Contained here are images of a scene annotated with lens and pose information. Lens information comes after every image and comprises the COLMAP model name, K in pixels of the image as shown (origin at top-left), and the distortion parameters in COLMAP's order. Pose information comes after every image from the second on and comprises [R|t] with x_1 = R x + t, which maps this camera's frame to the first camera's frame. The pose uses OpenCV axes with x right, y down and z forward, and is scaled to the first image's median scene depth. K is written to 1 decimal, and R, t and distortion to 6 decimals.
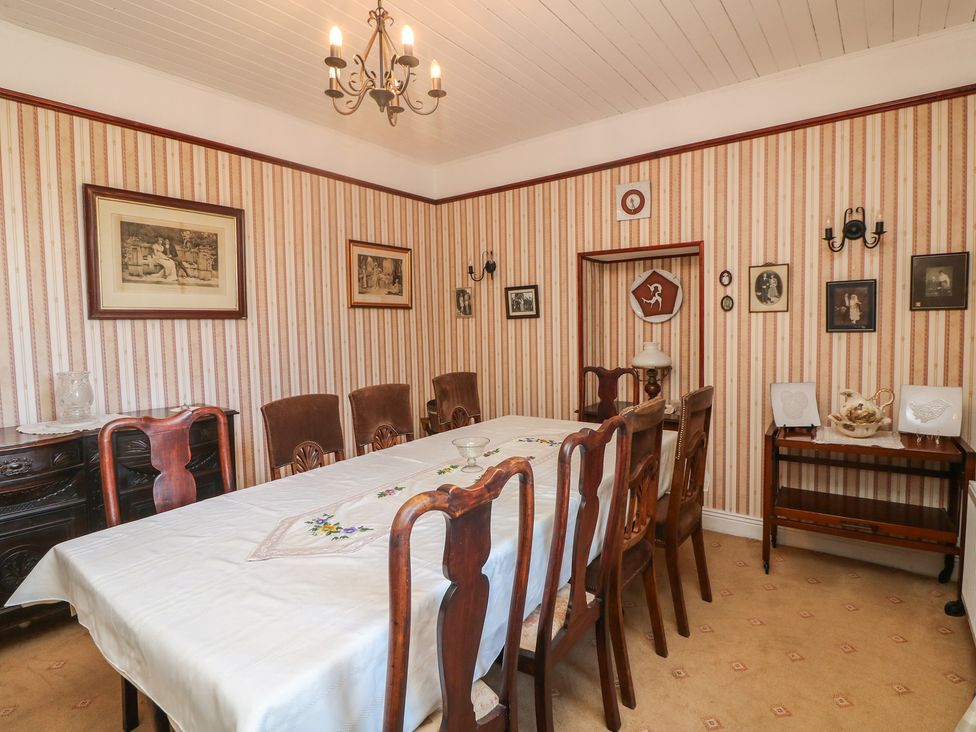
lens RADIAL K [[530.2, 0, 509.9], [0, 530.2, 353.8], [0, 0, 1]] dist [0.000528, -0.013216]
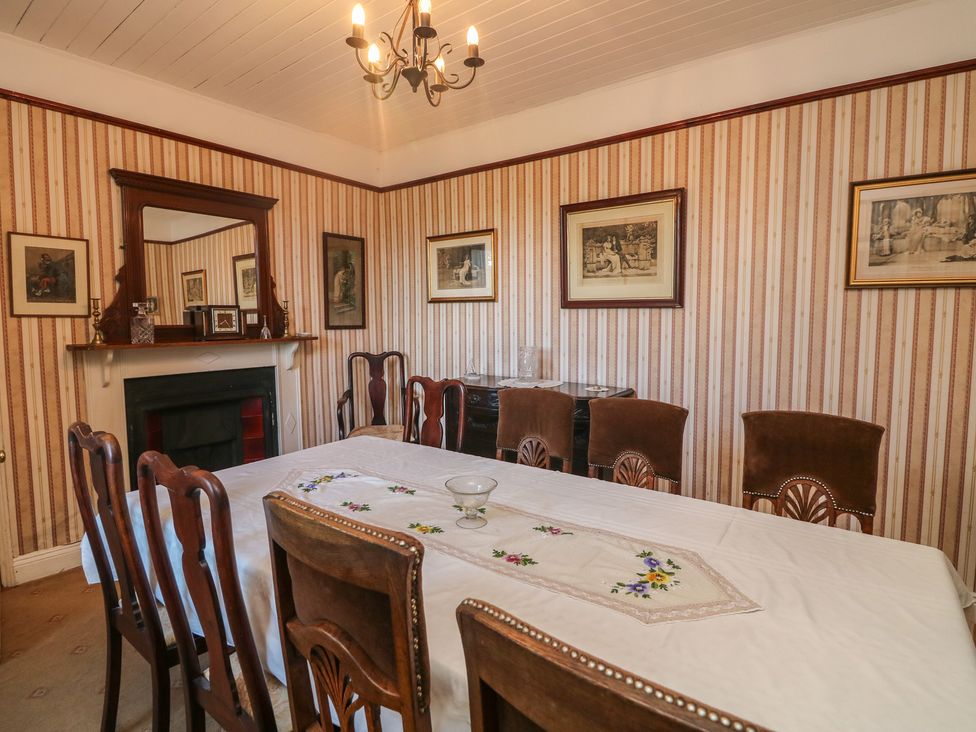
lens RADIAL K [[530.2, 0, 509.9], [0, 530.2, 353.8], [0, 0, 1]] dist [0.000528, -0.013216]
pose [[-0.050523, 0.095859, -0.994112, 0.486837], [-0.053494, 0.993695, 0.098538, -0.067671], [0.997289, 0.058157, -0.045076, 0.829287]]
